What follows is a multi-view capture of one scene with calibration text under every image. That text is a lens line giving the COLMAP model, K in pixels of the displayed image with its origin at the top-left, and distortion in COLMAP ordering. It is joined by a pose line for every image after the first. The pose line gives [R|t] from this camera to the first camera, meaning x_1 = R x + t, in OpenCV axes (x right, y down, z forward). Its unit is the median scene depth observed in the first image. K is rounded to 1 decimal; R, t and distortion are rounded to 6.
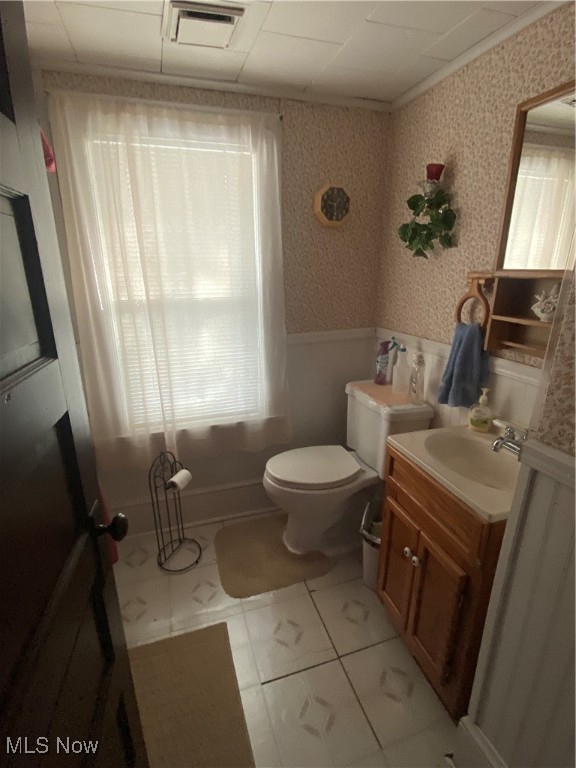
lens RADIAL K [[379.6, 0, 287.3], [0, 379.6, 386.7], [0, 0, 1]] dist [0.004172, 0.000264]
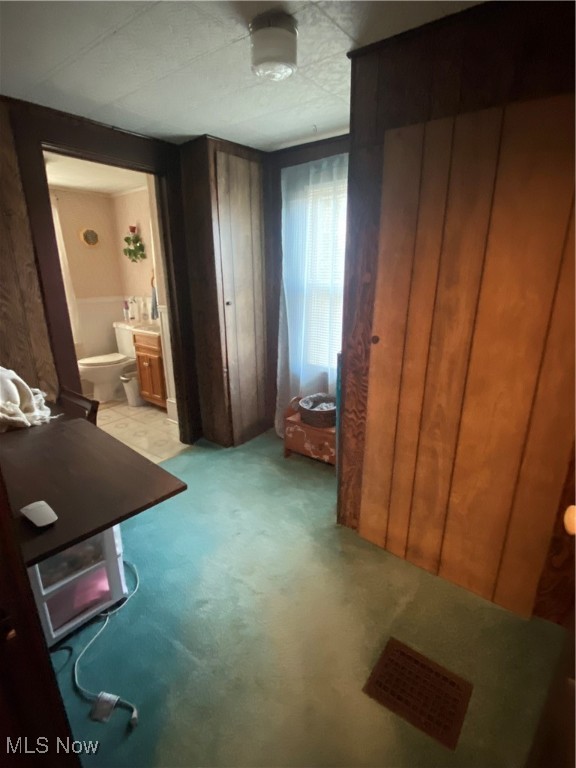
lens RADIAL K [[379.6, 0, 291.8], [0, 379.6, 381.0], [0, 0, 1]] dist [0.004172, 0.000264]
pose [[0.825818, -0.168746, 0.538098, -0.261428], [0.179763, 0.983175, 0.032440, 0.518203], [-0.534518, 0.069940, 0.842258, -1.561170]]
